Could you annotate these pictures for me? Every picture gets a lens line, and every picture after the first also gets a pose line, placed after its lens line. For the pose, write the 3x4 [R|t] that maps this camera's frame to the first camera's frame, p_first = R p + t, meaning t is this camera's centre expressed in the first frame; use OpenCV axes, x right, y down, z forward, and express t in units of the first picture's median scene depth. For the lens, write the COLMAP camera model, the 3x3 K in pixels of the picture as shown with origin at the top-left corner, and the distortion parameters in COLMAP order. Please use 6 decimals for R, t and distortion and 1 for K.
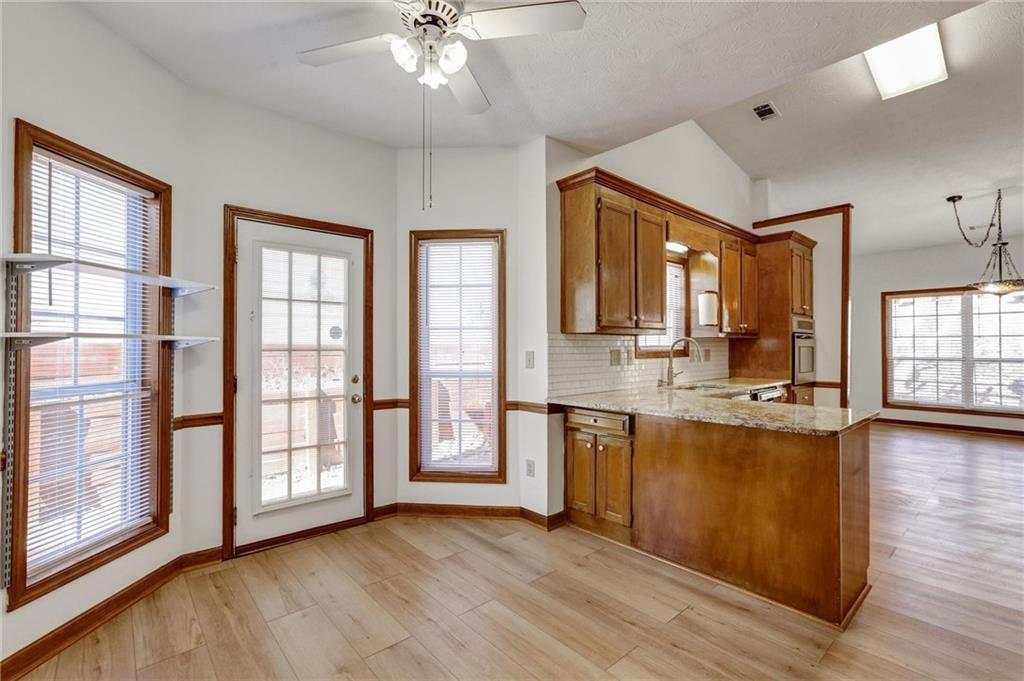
lens RADIAL K [[455.3, 0, 512.0], [0, 455.3, 340.5], [0, 0, 1]] dist [-0.045048, 0.018786]
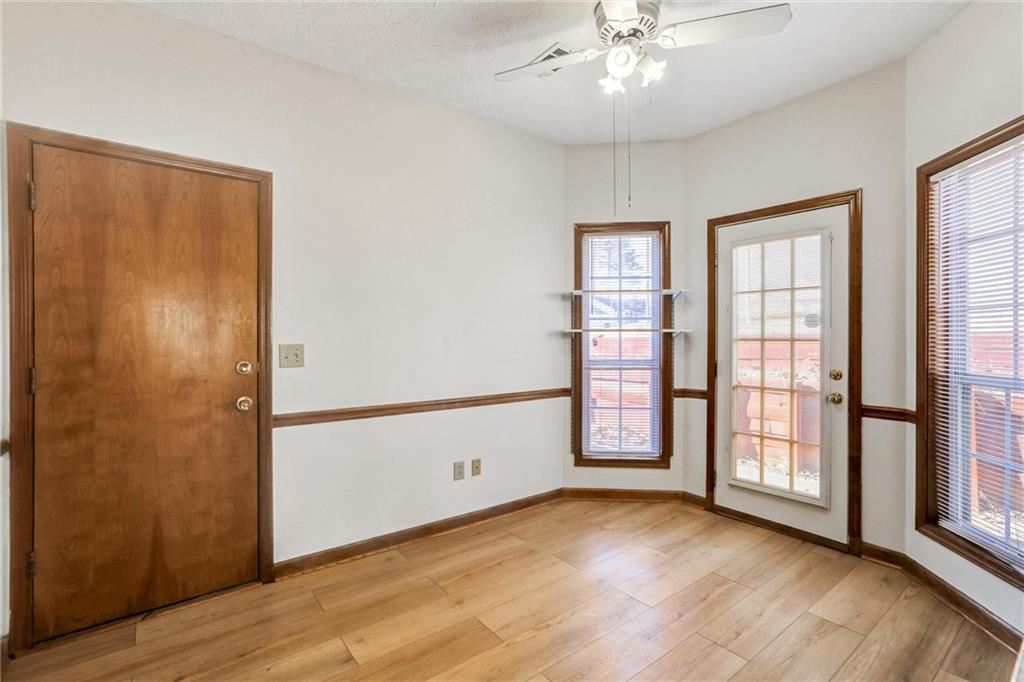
lens RADIAL K [[474.1, 0, 512.0], [0, 474.1, 341.0], [0, 0, 1]] dist [0.001165, -0.017167]
pose [[-0.078118, 0.003879, -0.996937, 0.680096], [0.012880, 0.999913, 0.002881, 0.014404], [0.996861, -0.012615, -0.078161, 0.559454]]
